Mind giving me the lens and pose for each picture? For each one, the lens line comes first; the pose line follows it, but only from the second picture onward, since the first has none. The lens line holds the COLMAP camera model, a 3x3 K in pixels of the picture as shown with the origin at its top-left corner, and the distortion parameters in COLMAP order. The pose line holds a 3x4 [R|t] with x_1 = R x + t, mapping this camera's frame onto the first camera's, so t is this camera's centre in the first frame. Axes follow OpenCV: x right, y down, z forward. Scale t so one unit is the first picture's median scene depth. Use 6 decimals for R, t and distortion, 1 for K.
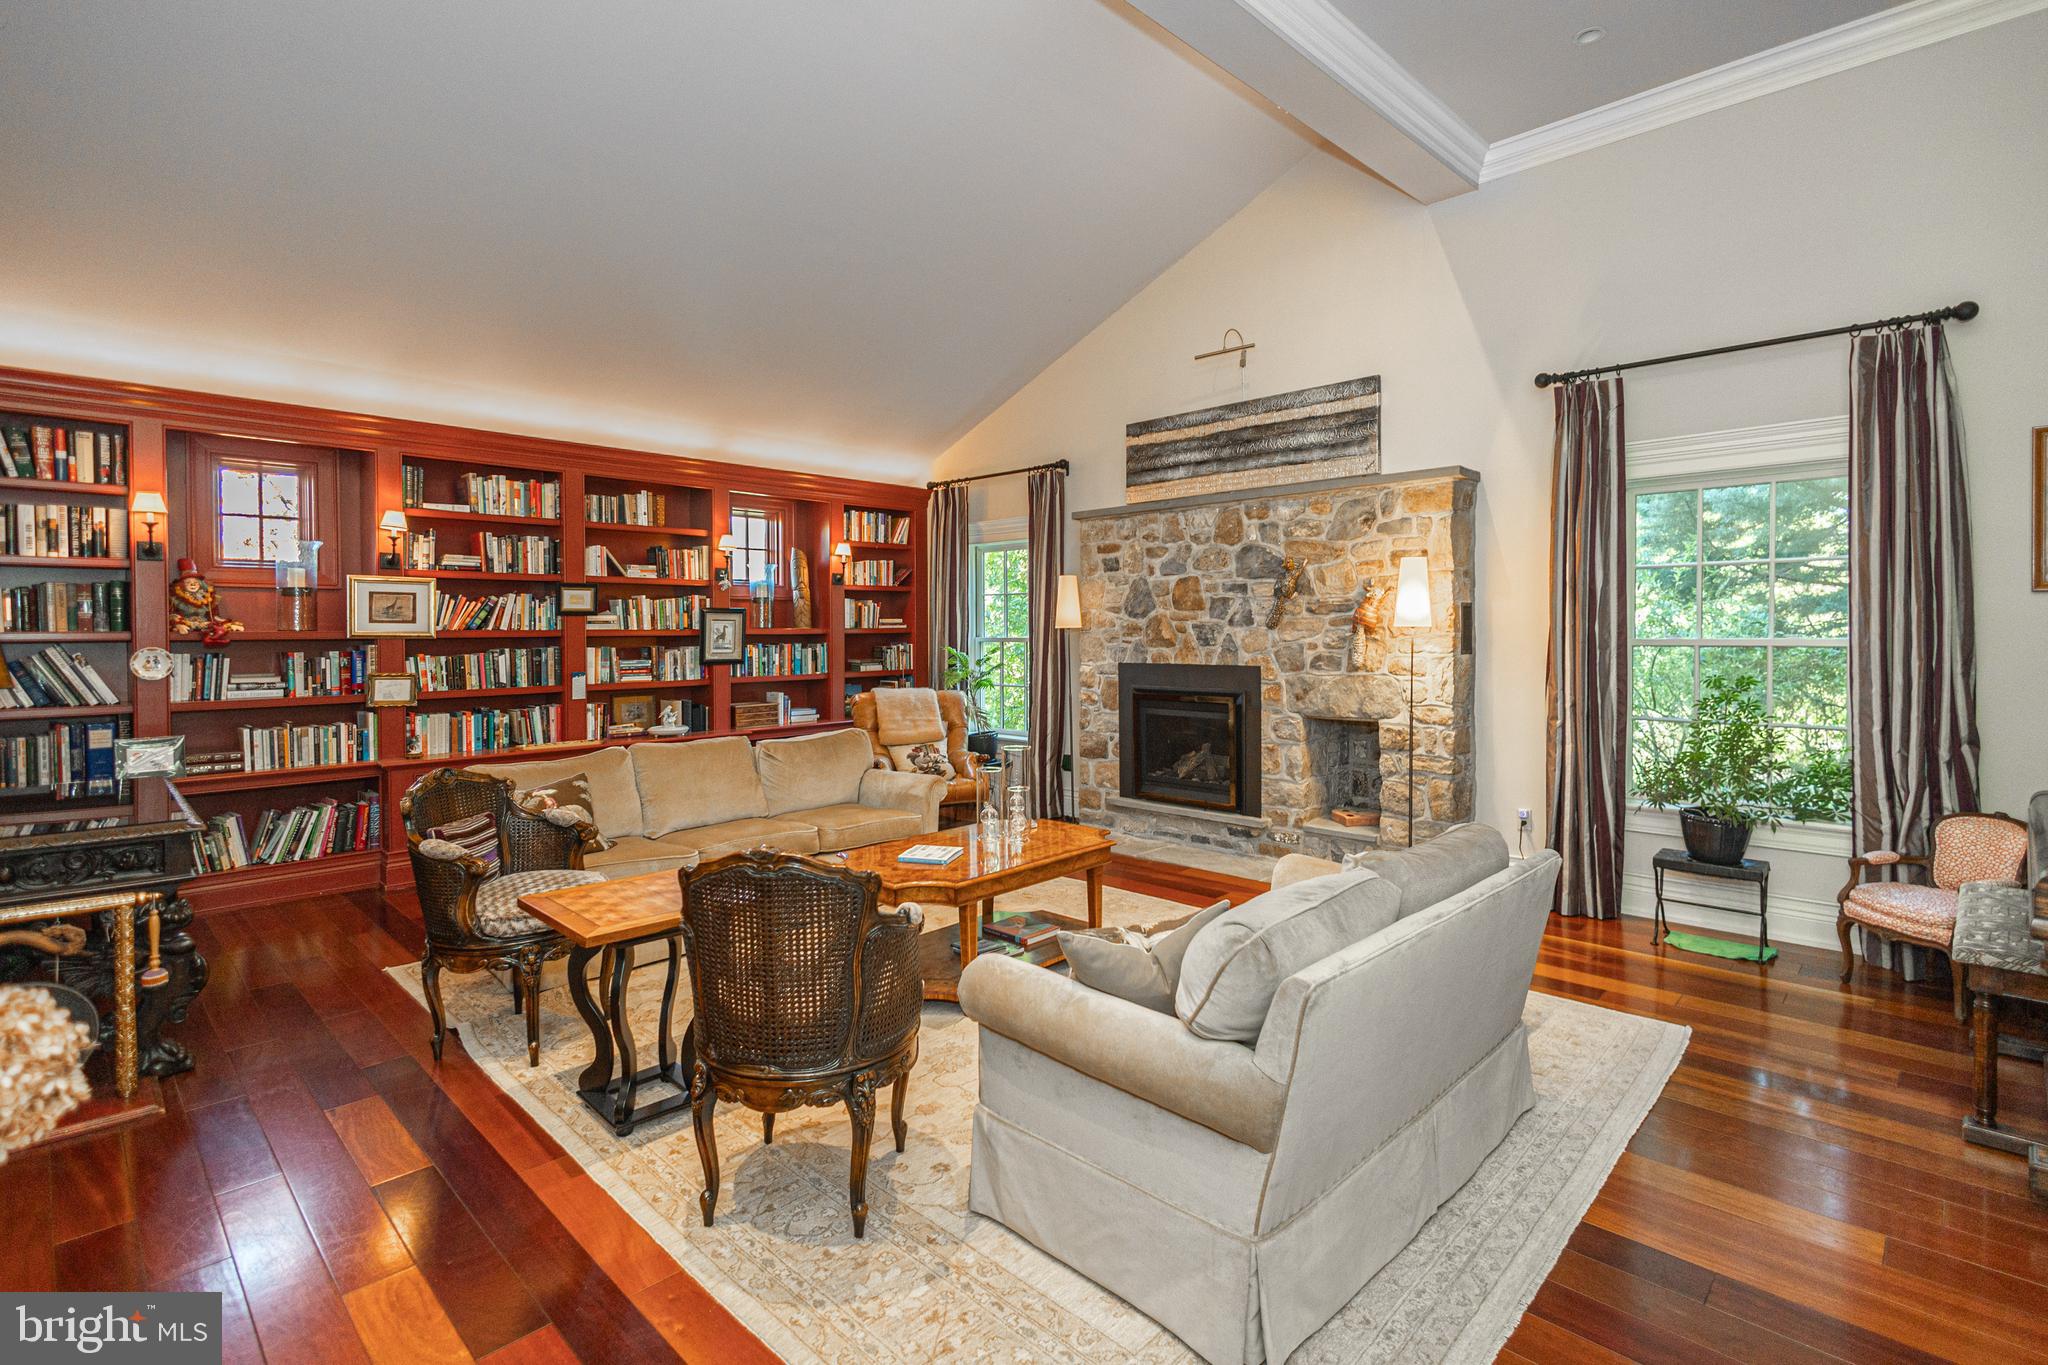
lens RADIAL K [[955.1, 0, 1024.2], [0, 955.1, 639.0], [0, 0, 1]] dist [0.000540, -0.000125]
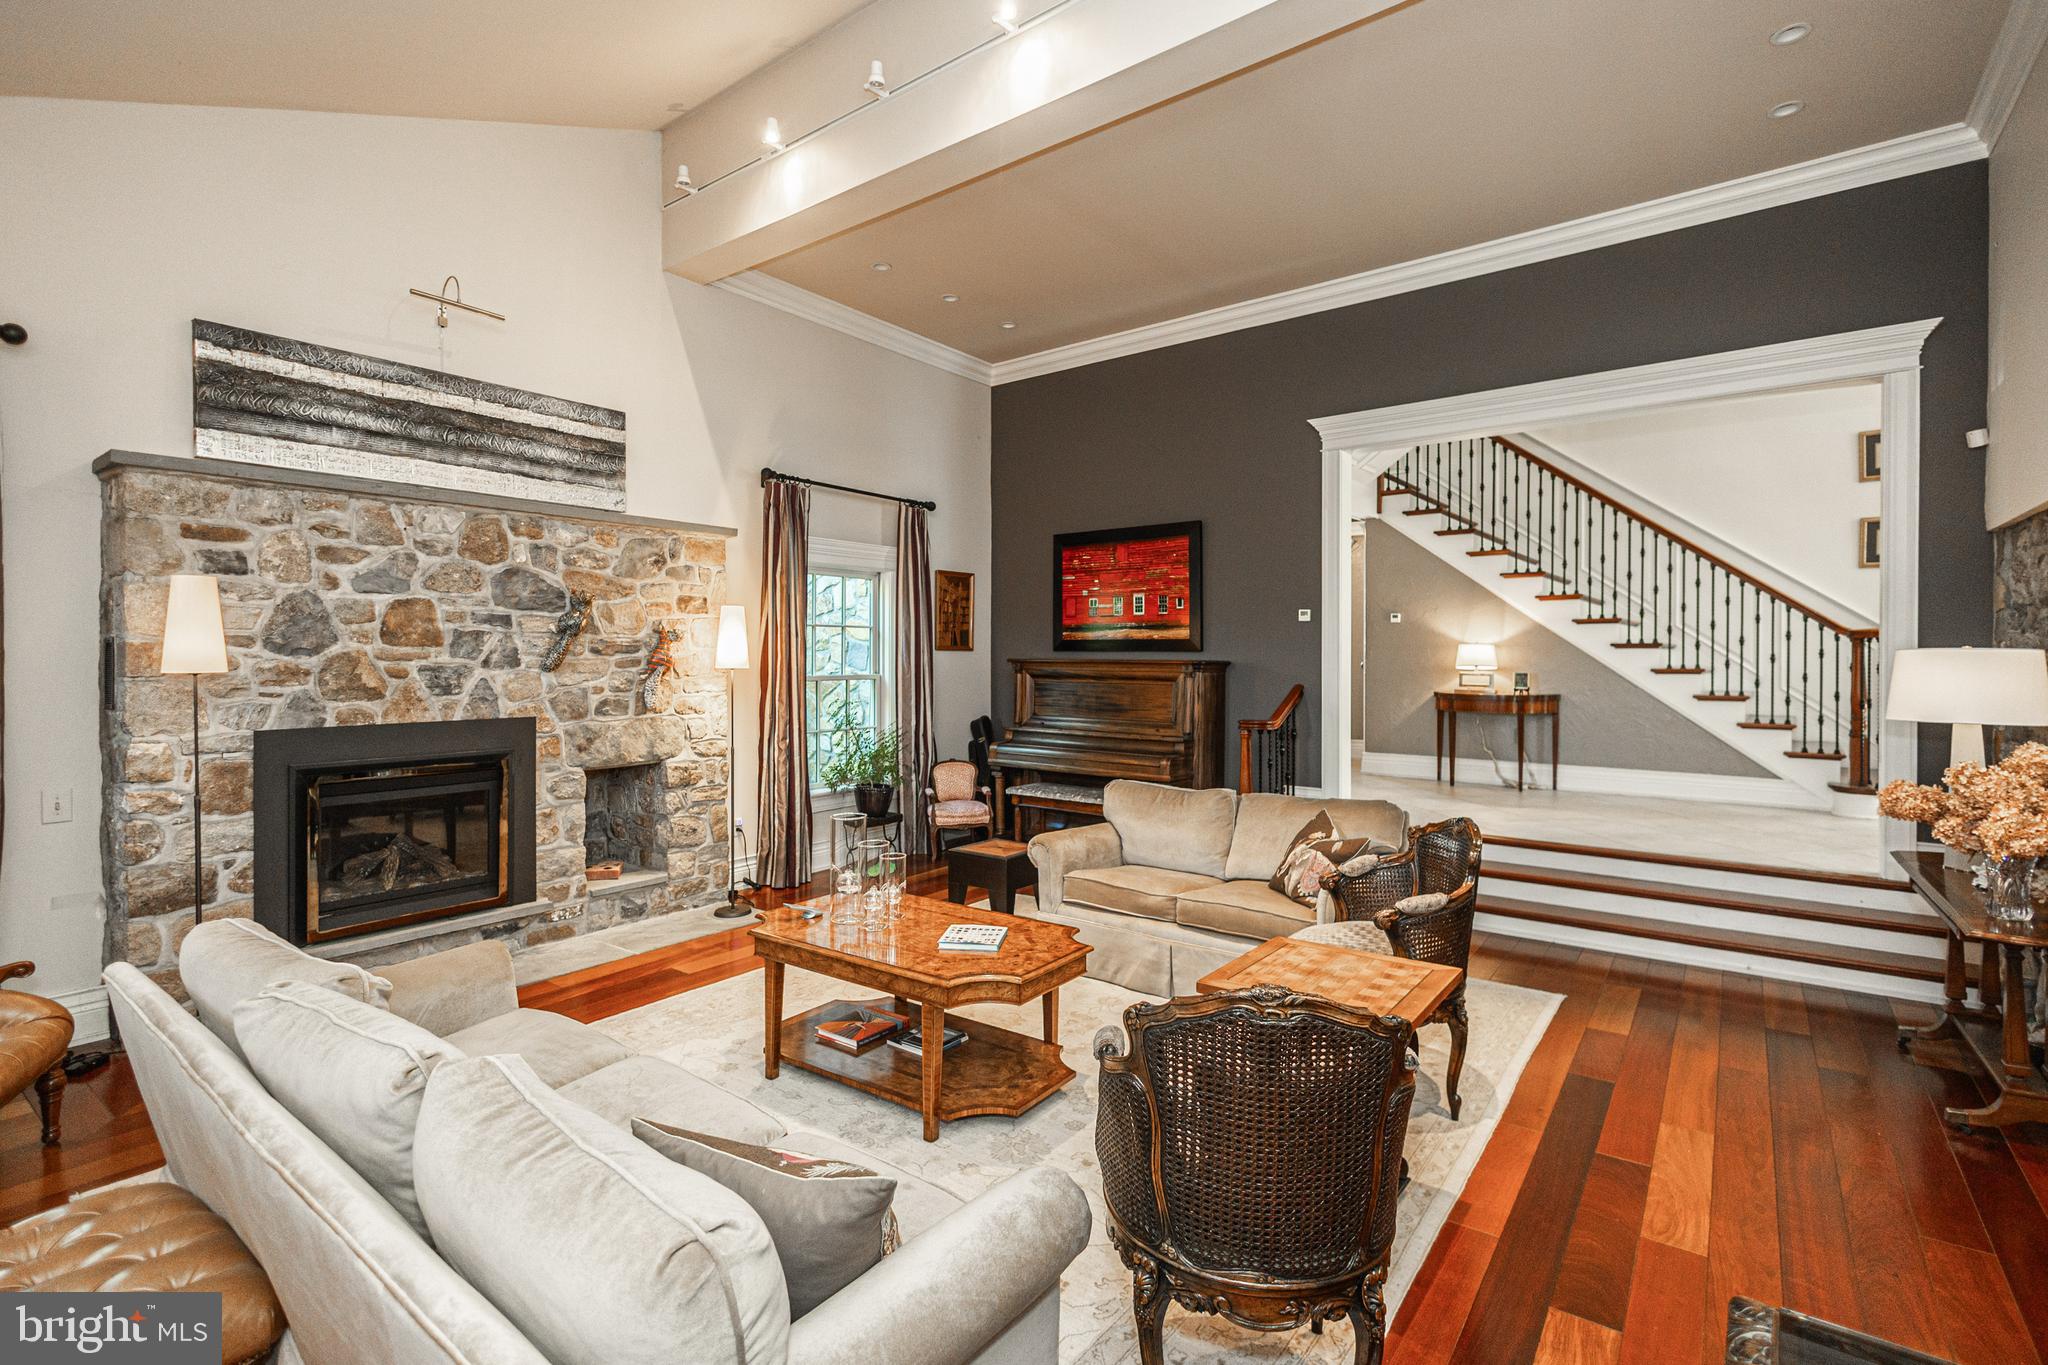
lens RADIAL K [[936.5, 0, 1023.6], [0, 936.5, 658.7], [0, 0, 1]] dist [0.014592, 0.000019]
pose [[-0.118634, 0.003505, 0.992932, -0.609397], [0.009790, 0.999949, -0.002360, -0.015558], [-0.992890, 0.009440, -0.118662, 0.676152]]
